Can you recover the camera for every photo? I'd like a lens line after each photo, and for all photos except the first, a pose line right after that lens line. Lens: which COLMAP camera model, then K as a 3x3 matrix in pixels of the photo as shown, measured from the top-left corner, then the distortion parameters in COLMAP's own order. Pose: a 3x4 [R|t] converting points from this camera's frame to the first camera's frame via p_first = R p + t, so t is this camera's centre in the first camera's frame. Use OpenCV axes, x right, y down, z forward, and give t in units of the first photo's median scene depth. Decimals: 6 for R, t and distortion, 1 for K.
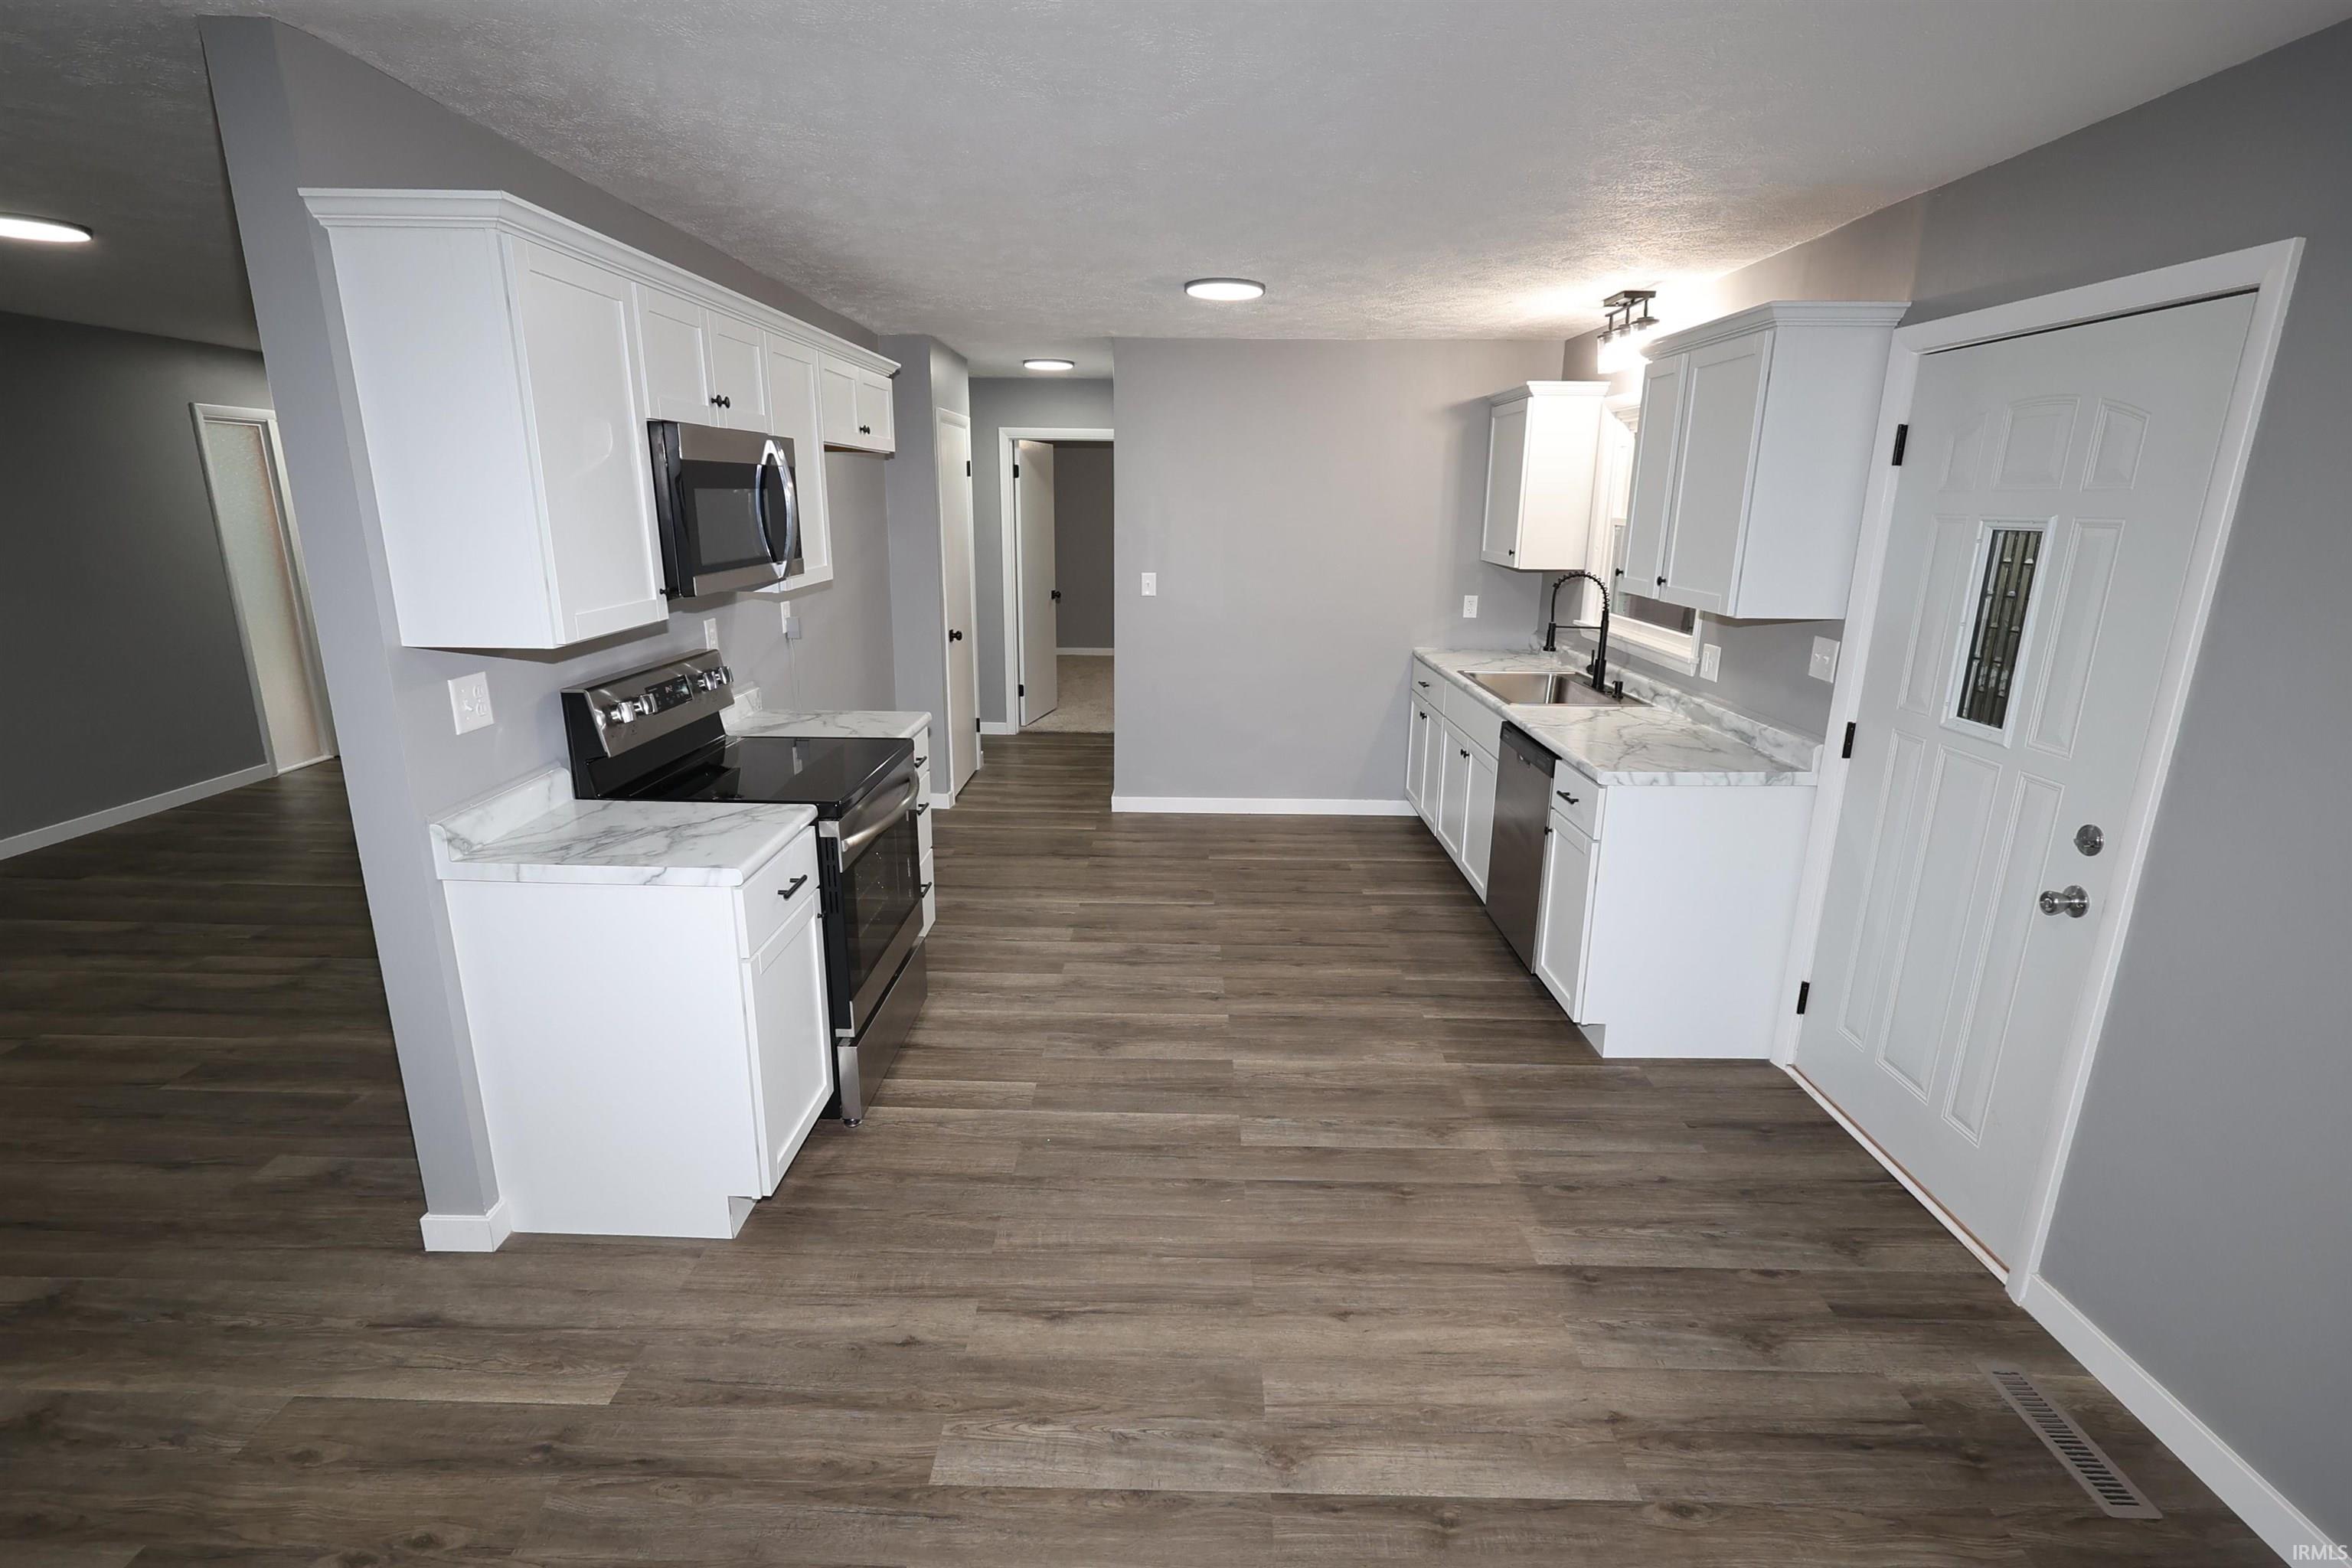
lens RADIAL K [[1083.7, 0, 1168.3], [0, 1083.7, 795.2], [0, 0, 1]] dist [-0.005055, 0.000716]
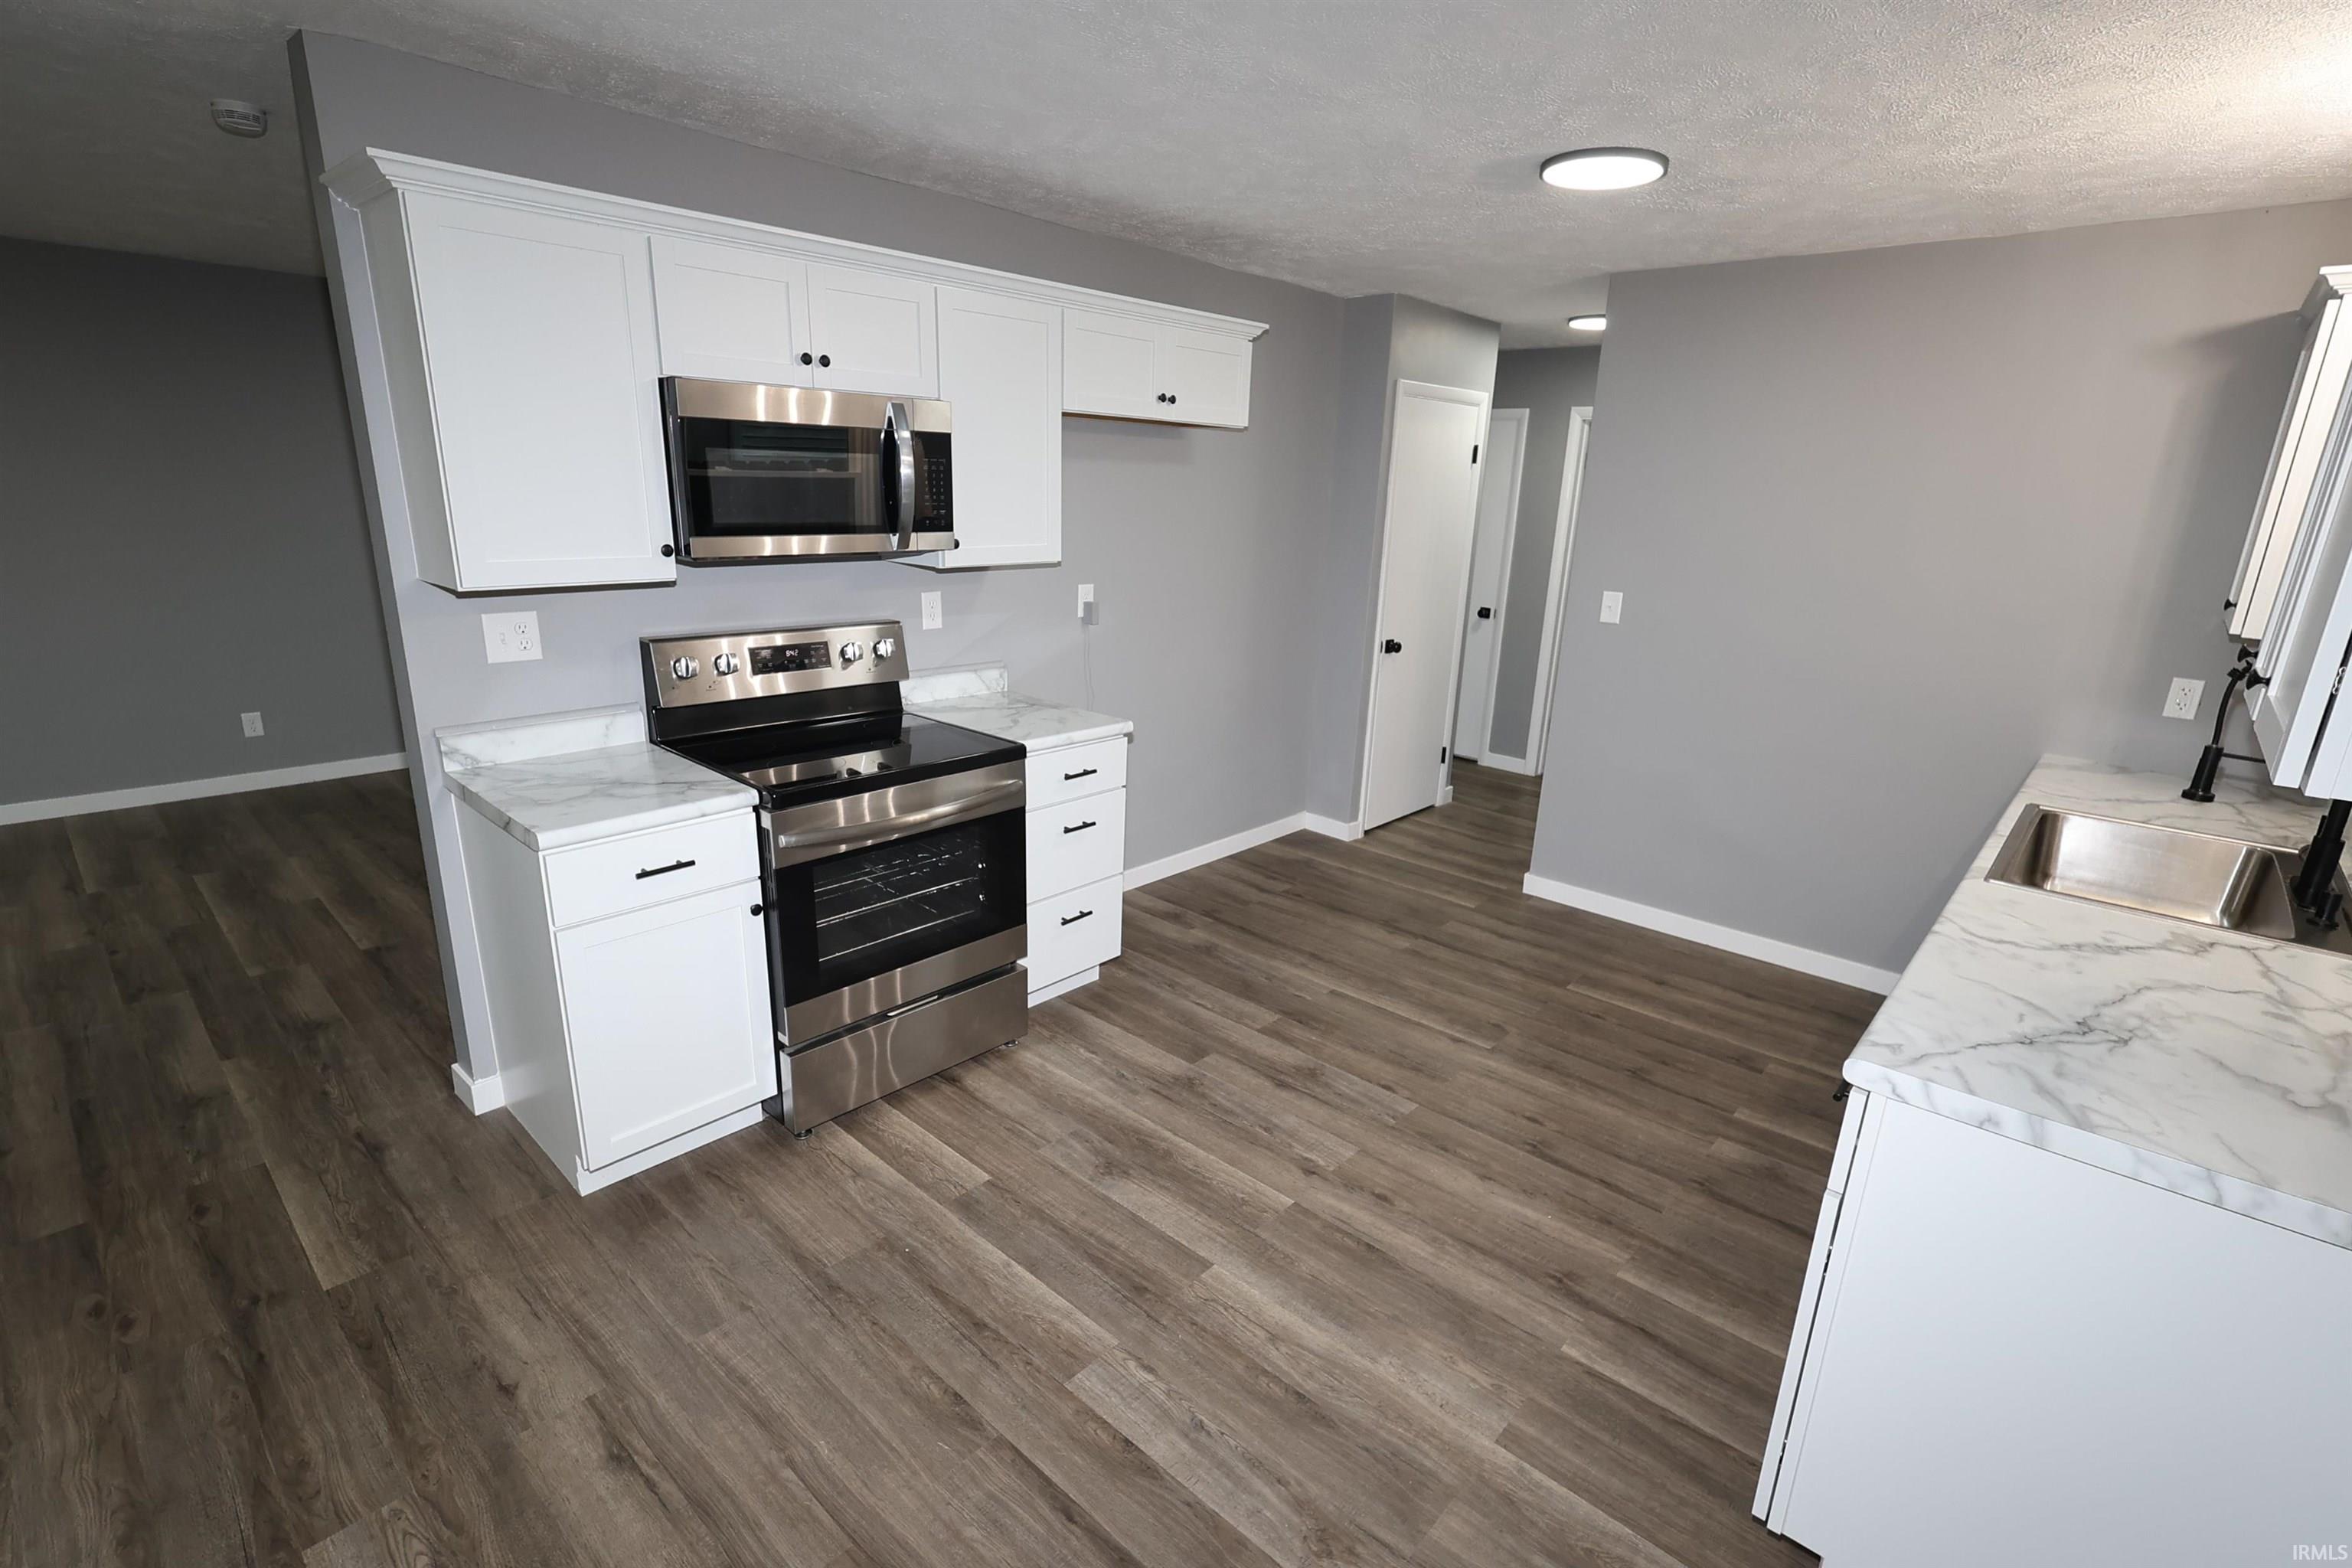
lens RADIAL K [[1083.7, 0, 1168.3], [0, 1083.7, 795.2], [0, 0, 1]] dist [-0.005055, 0.000716]
pose [[0.748055, 0.201192, -0.632405, 0.438790], [-0.202990, 0.976633, 0.070592, -0.103947], [0.631830, 0.075565, 0.771415, 0.423726]]
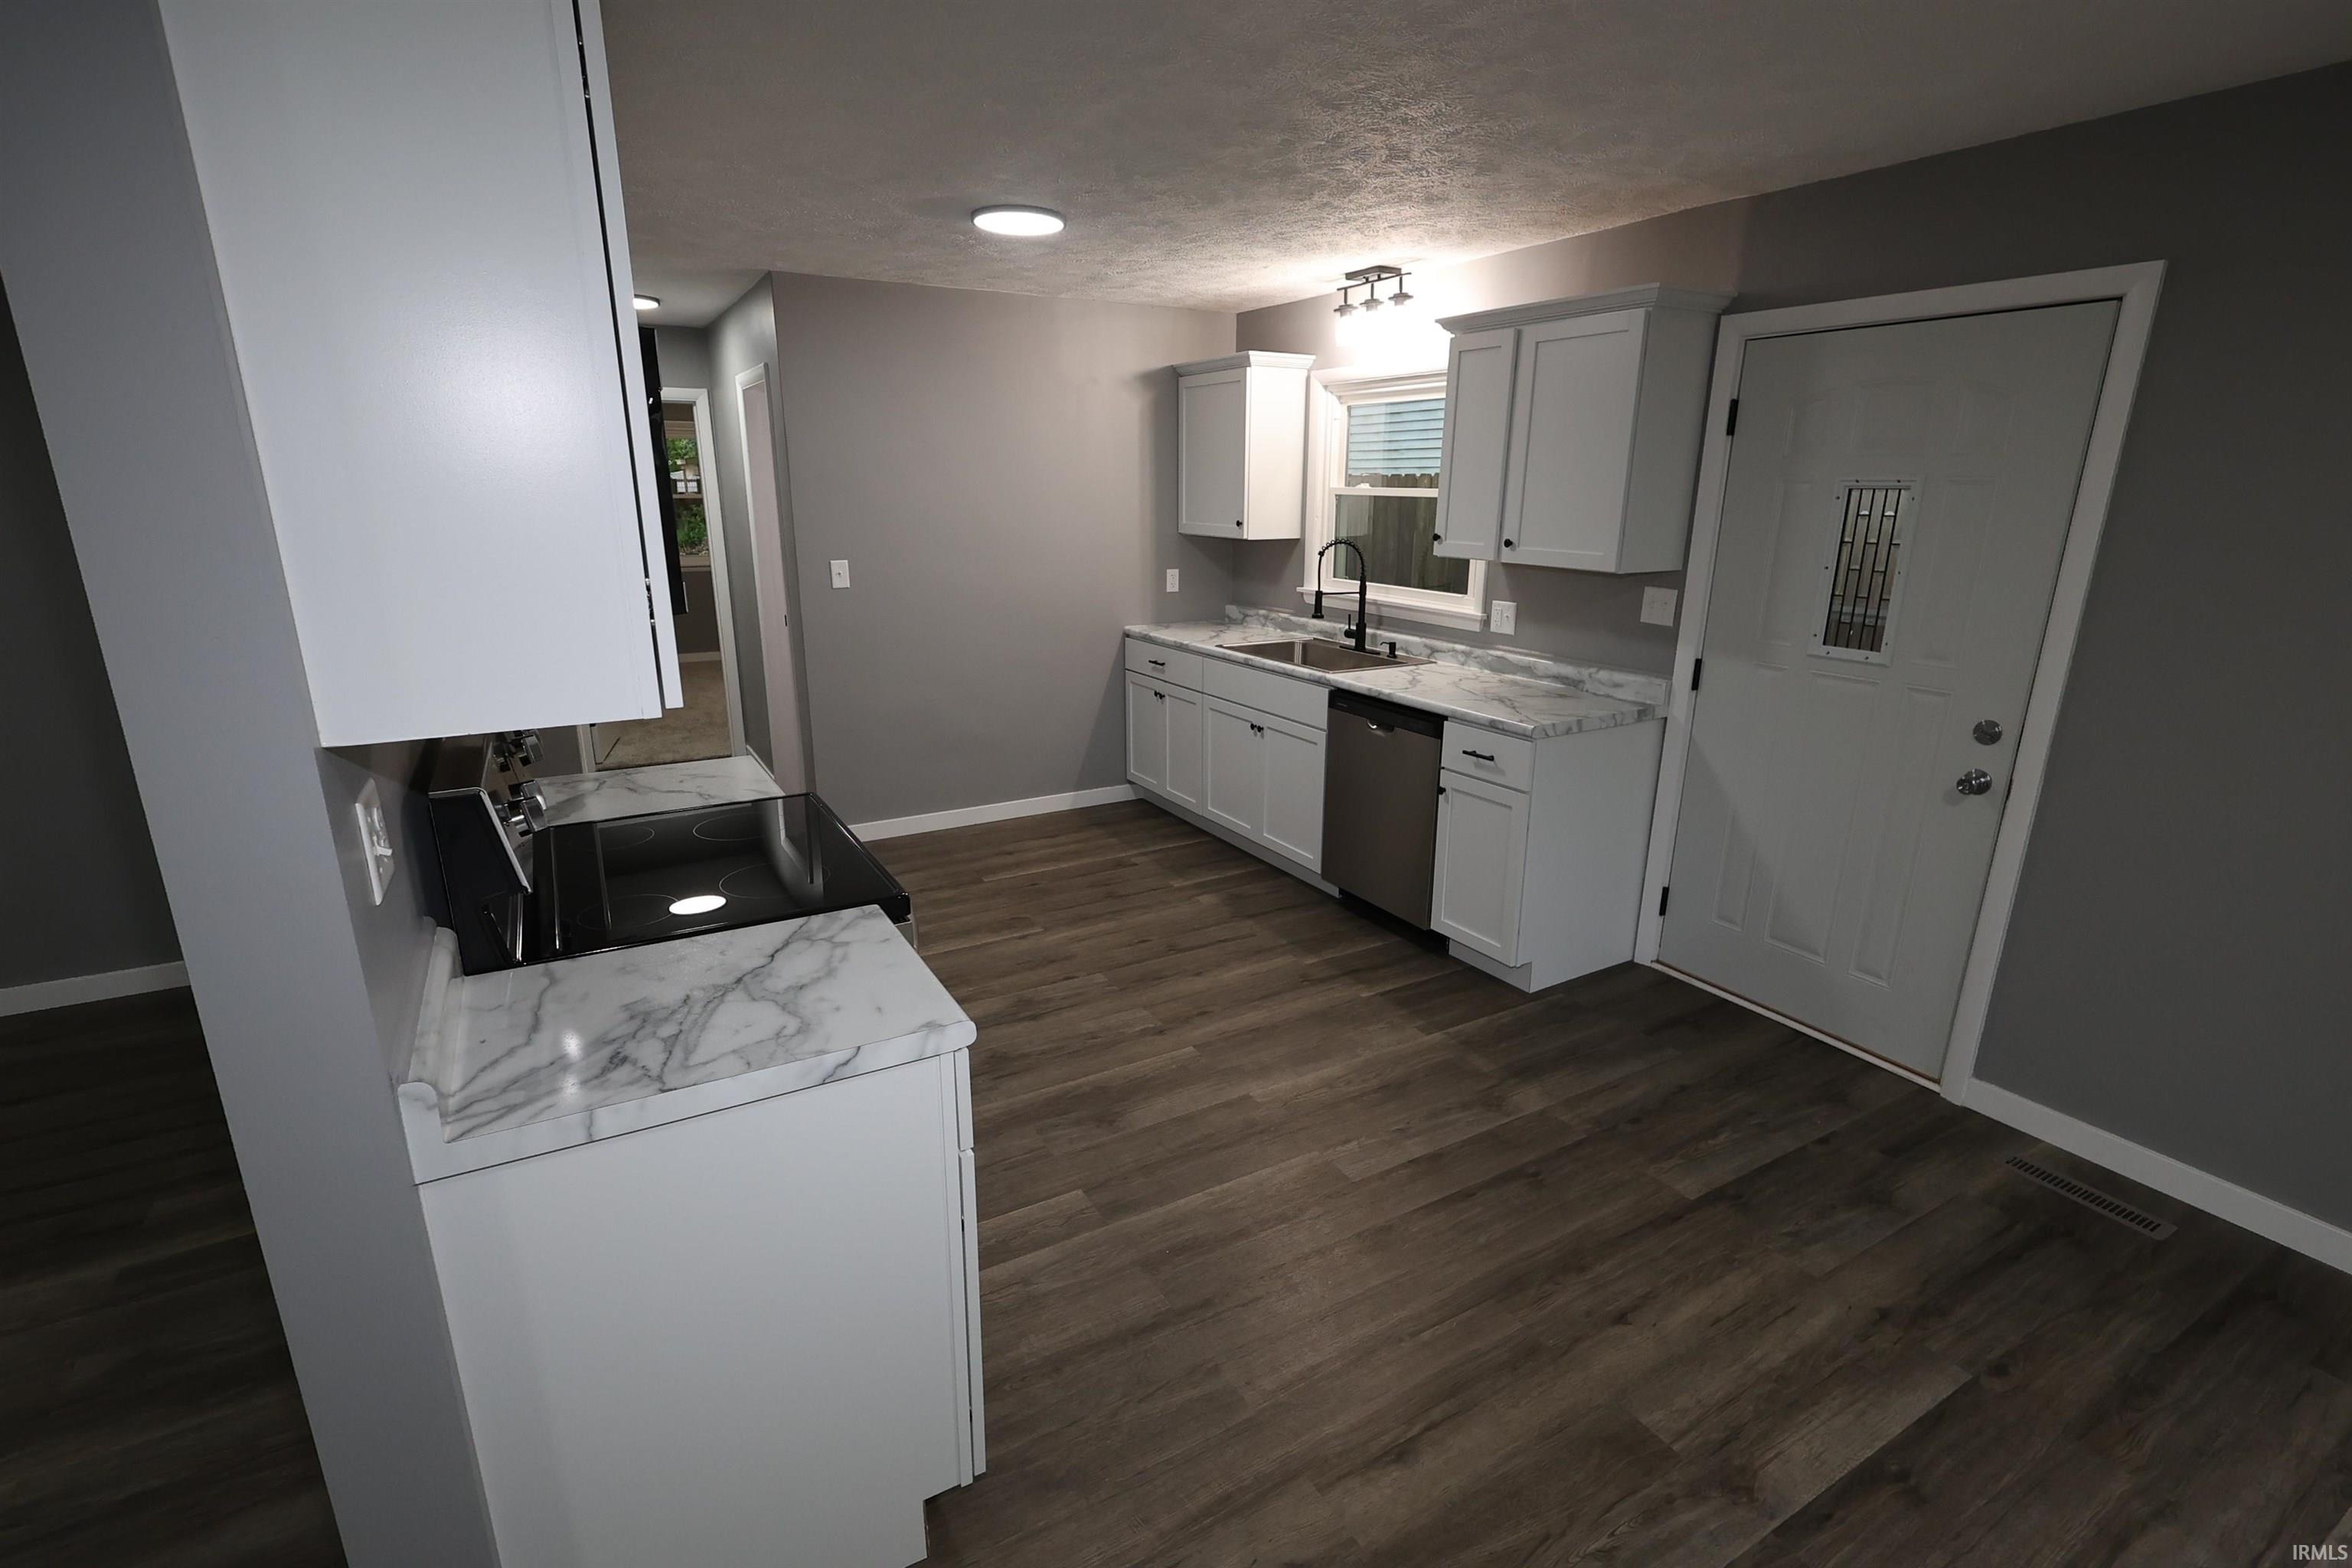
lens RADIAL K [[1083.7, 0, 1168.3], [0, 1083.7, 795.2], [0, 0, 1]] dist [-0.005055, 0.000716]
pose [[0.858719, -0.147727, 0.490691, -0.416057], [0.139618, 0.988768, 0.053342, -0.059513], [-0.493060, 0.022704, 0.869699, 0.254798]]
